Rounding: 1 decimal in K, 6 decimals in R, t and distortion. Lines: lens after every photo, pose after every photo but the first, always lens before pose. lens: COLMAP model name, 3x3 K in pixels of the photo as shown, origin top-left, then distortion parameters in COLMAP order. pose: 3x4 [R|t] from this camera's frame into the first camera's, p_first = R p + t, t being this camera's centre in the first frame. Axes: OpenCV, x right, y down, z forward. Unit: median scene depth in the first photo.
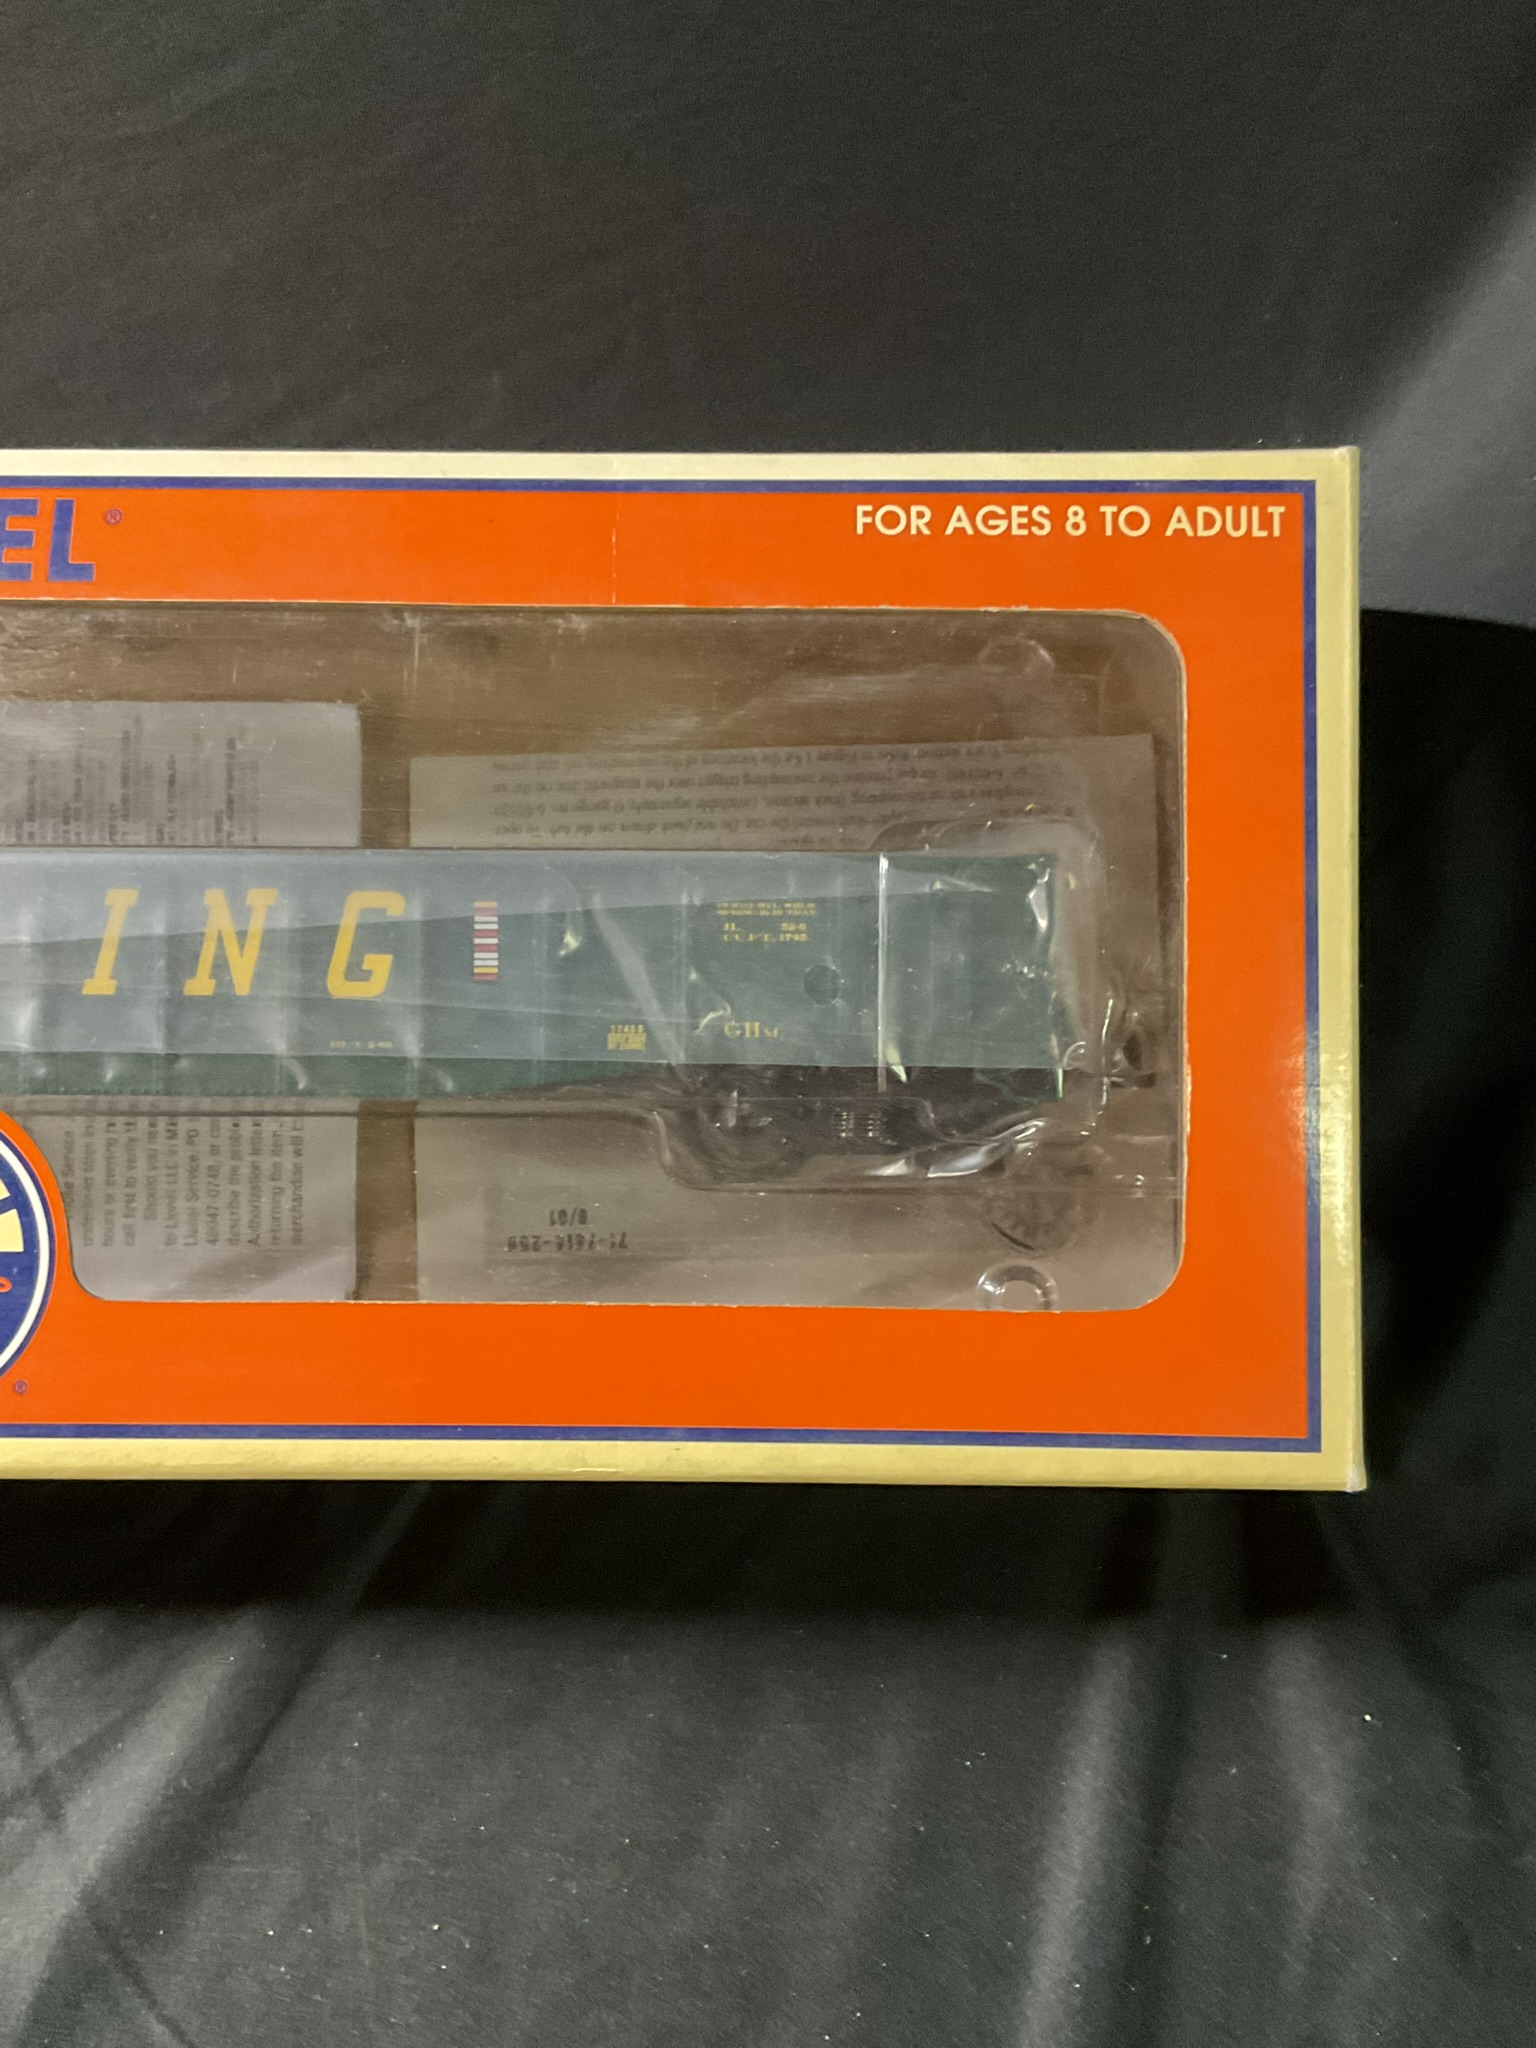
lens RADIAL K [[2005.4, 0, 768.0], [0, 2005.4, 1024.0], [0, 0, 1]] dist [0.149506, -0.330425]
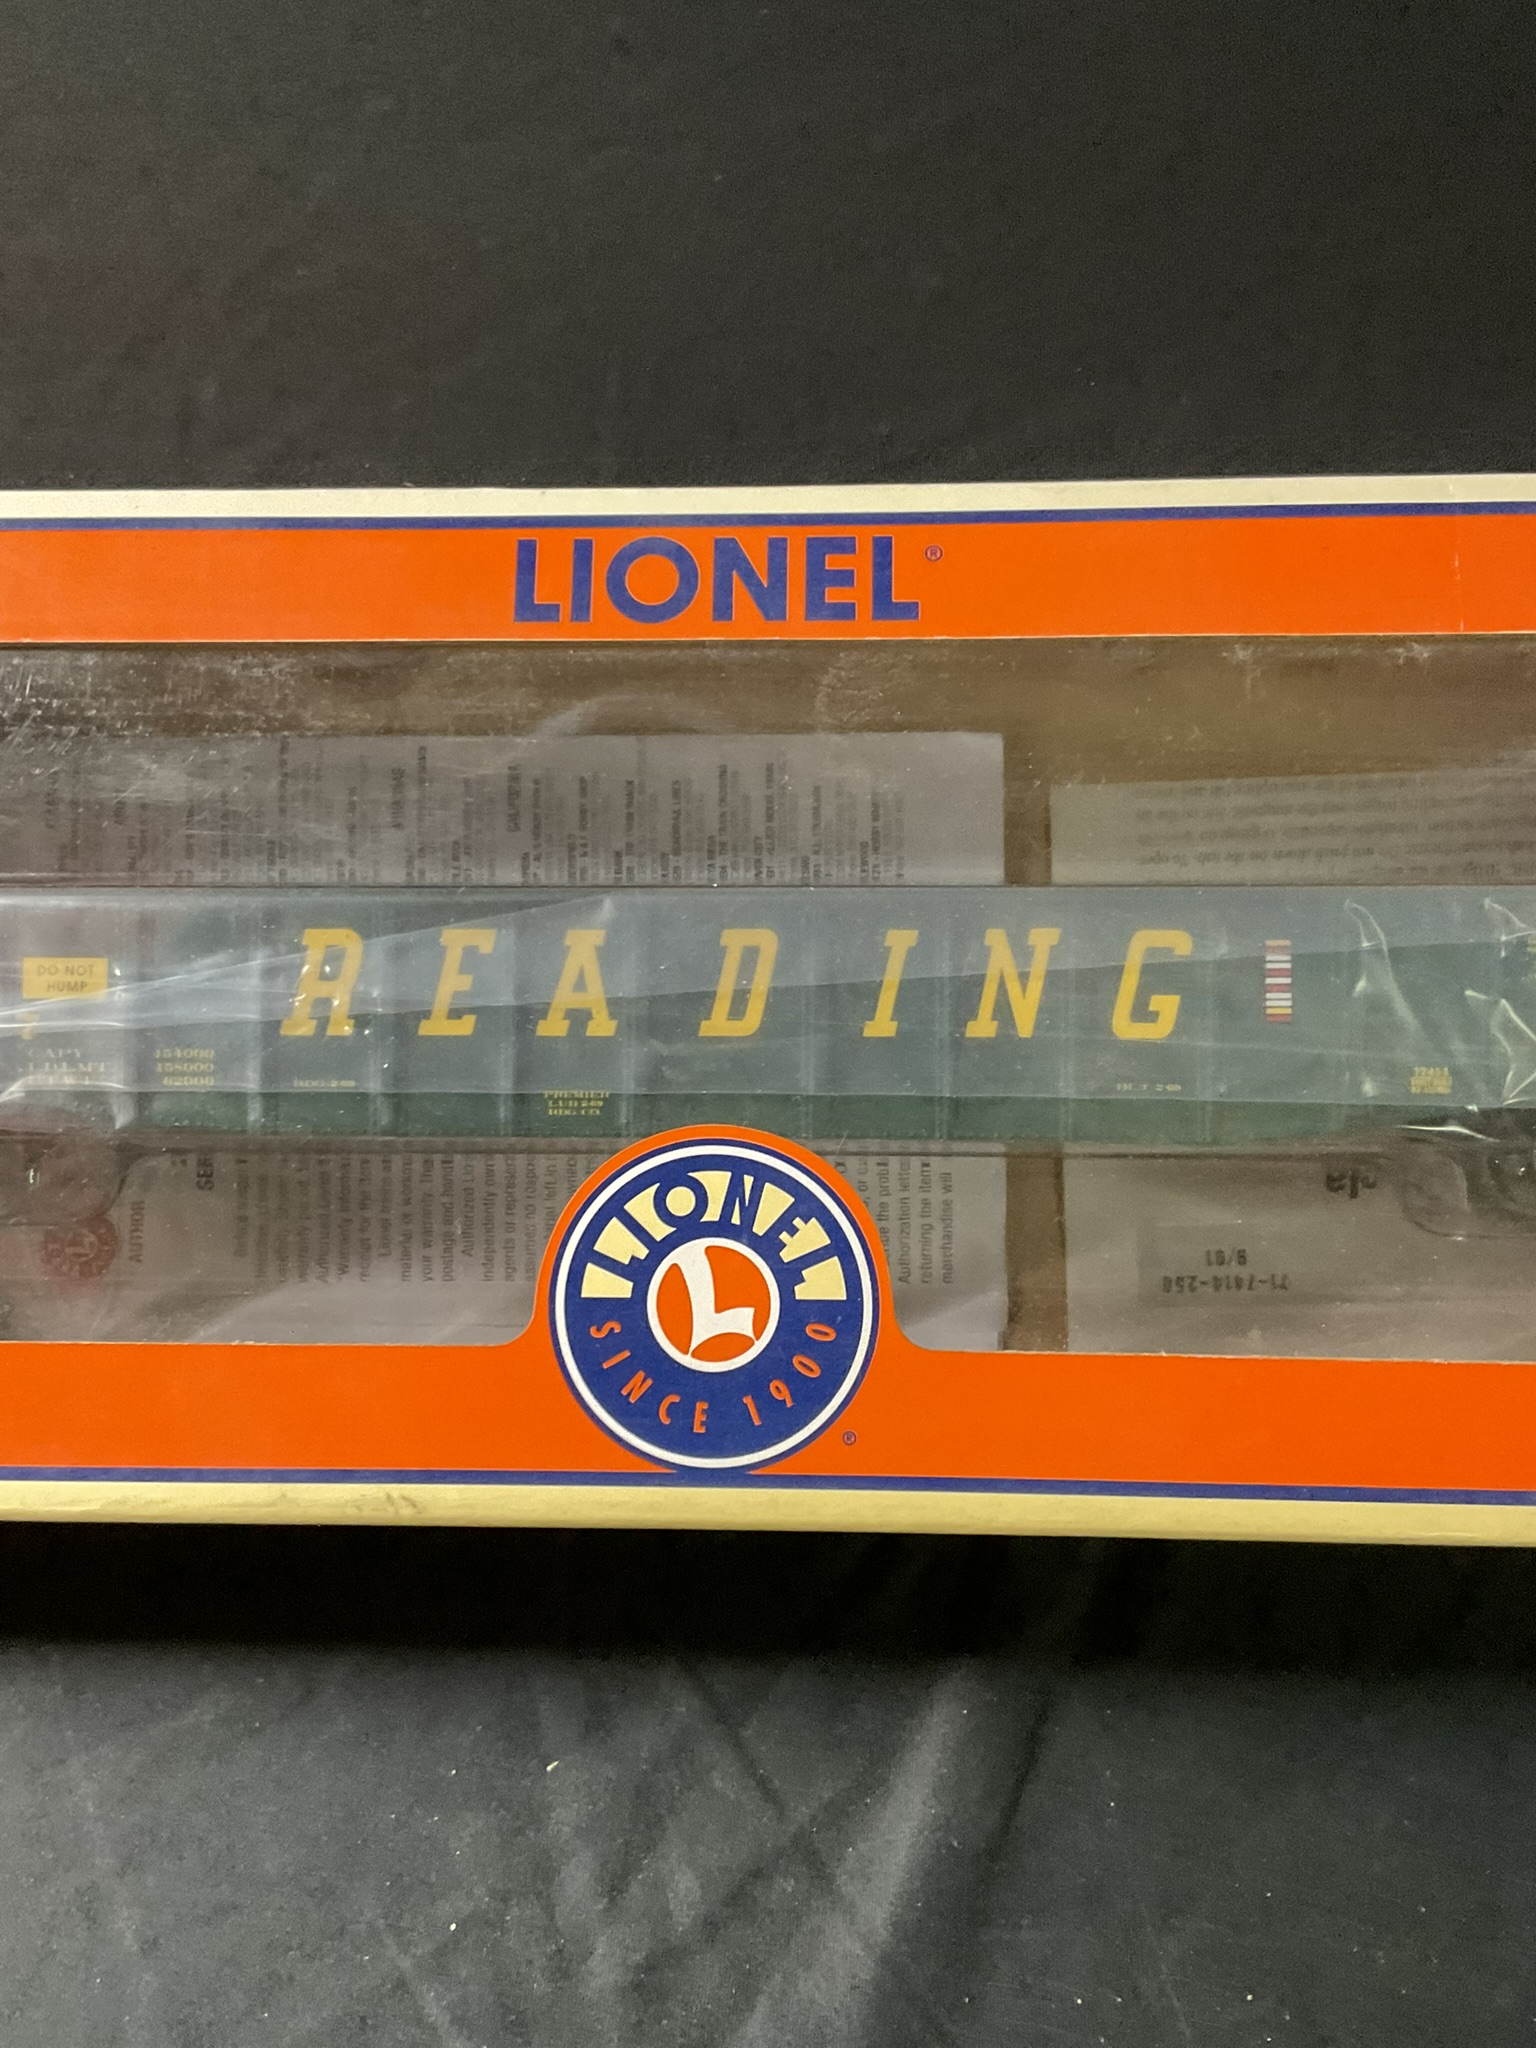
lens RADIAL K [[2005.4, 0, 768.0], [0, 2005.4, 1024.0], [0, 0, 1]] dist [0.149506, -0.330425]
pose [[0.999474, -0.002624, -0.032328, -0.353996], [0.002644, 0.999996, 0.000568, -0.021633], [0.032326, -0.000654, 0.999477, 0.021506]]
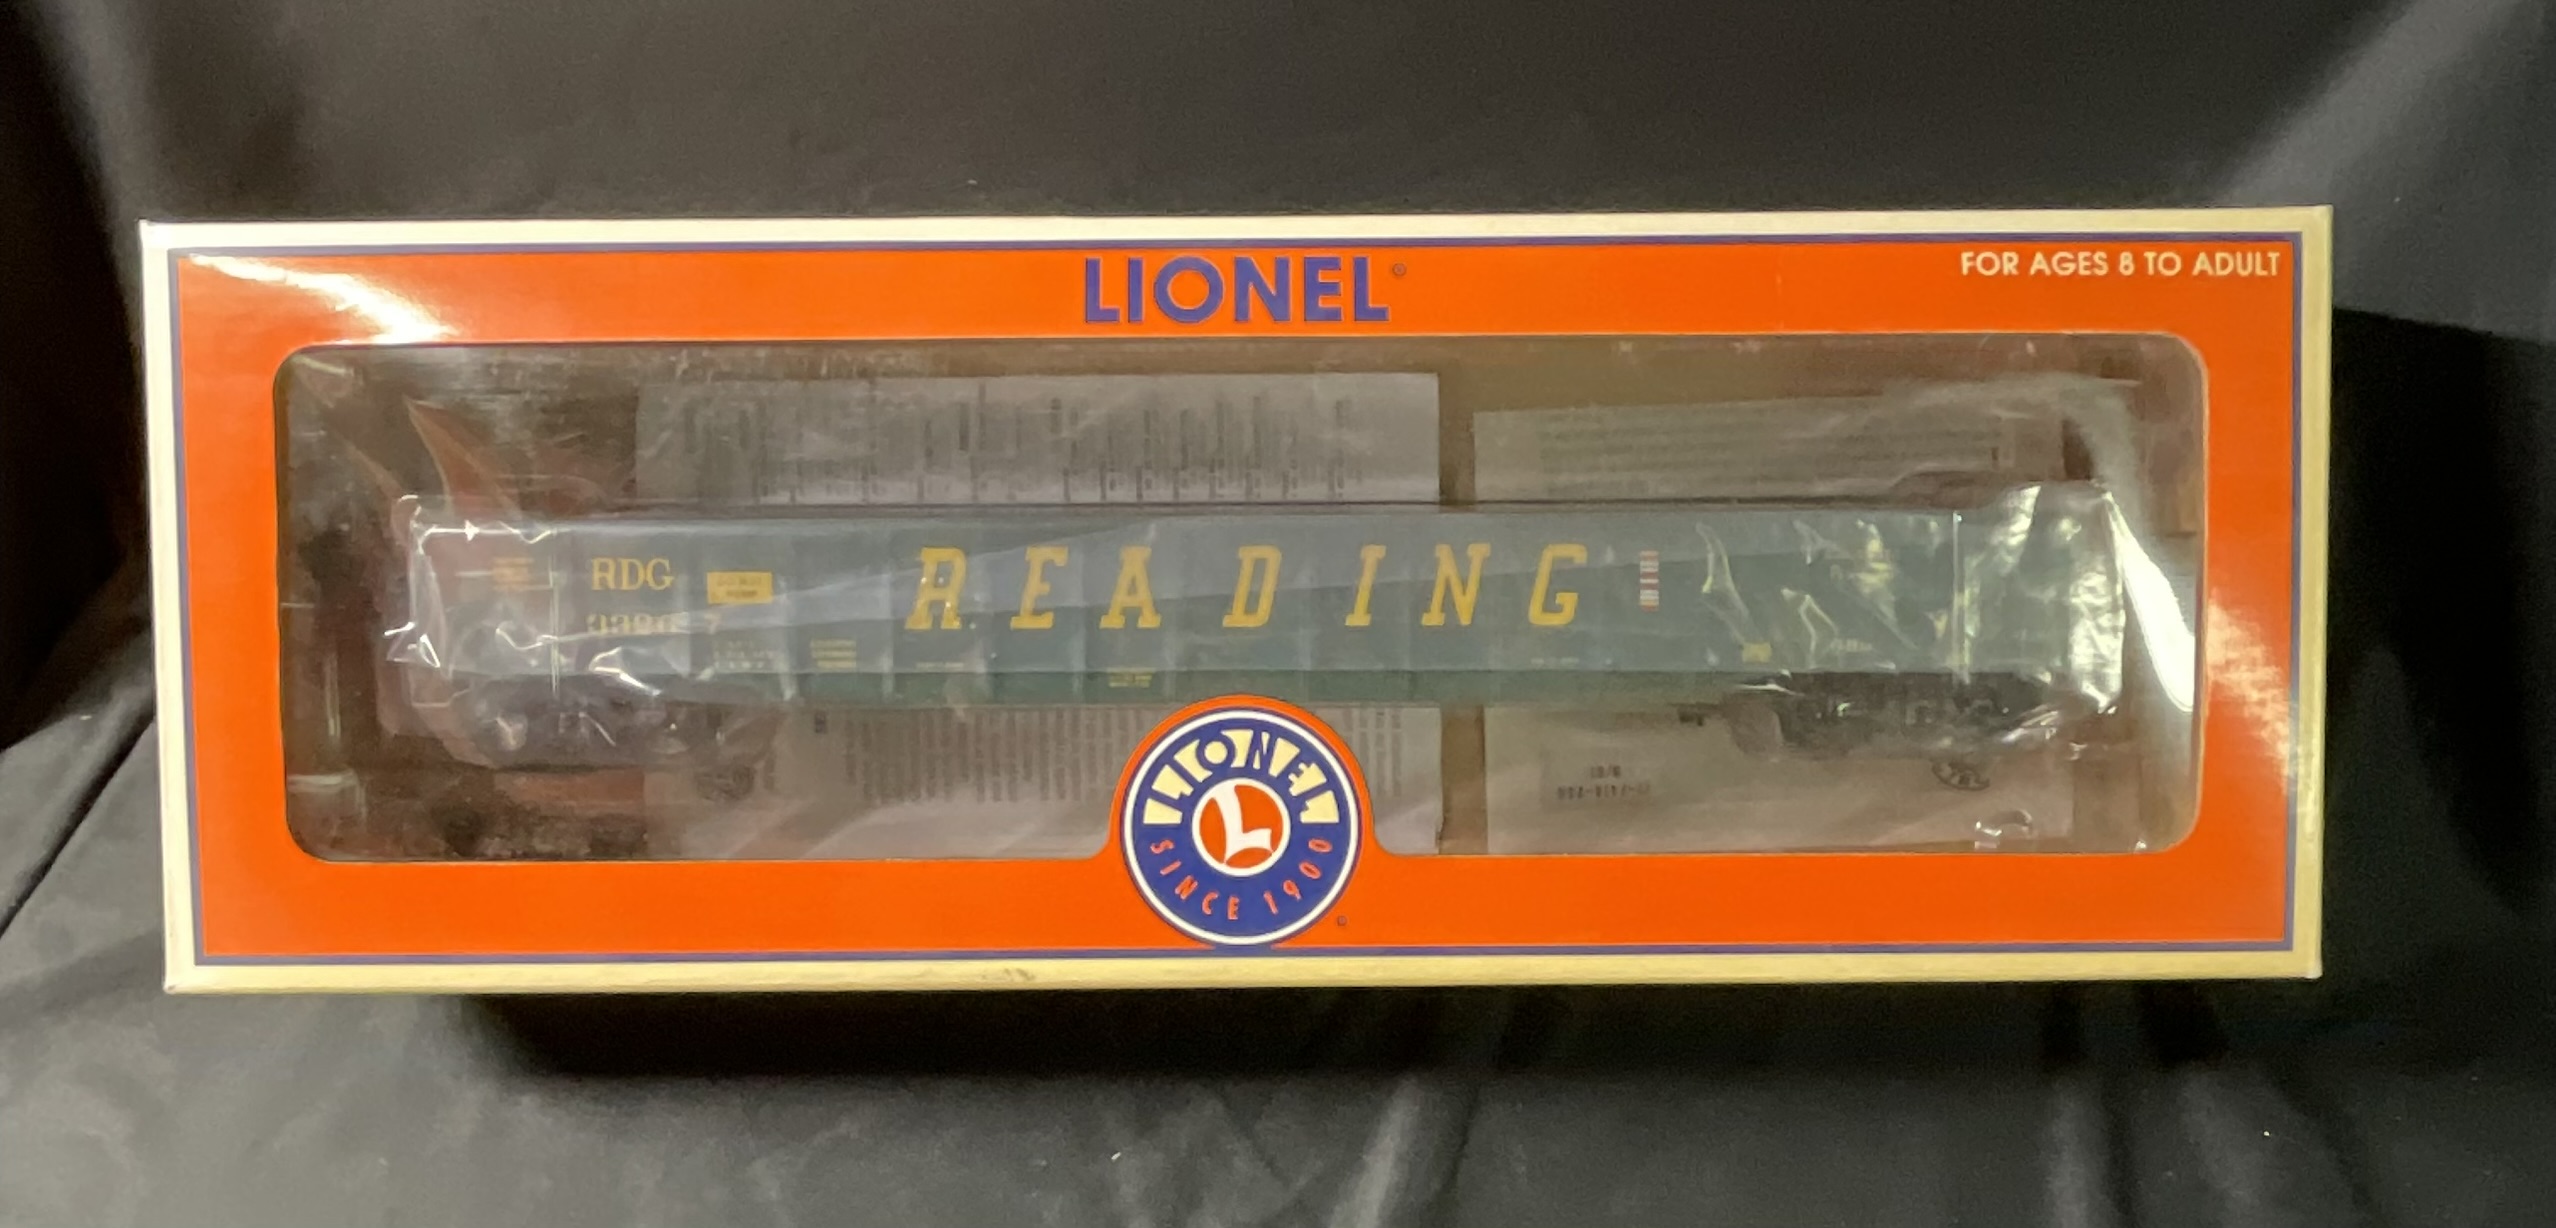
lens RADIAL K [[1815.0, 0, 1271.4], [0, 1815.0, 665.7], [0, 0, 1]] dist [0.042120, -0.094115]
pose [[0.999662, -0.016229, 0.020318, -0.412425], [0.014475, 0.996388, 0.083670, -0.089409], [-0.021602, -0.083347, 0.996286, -0.186419]]
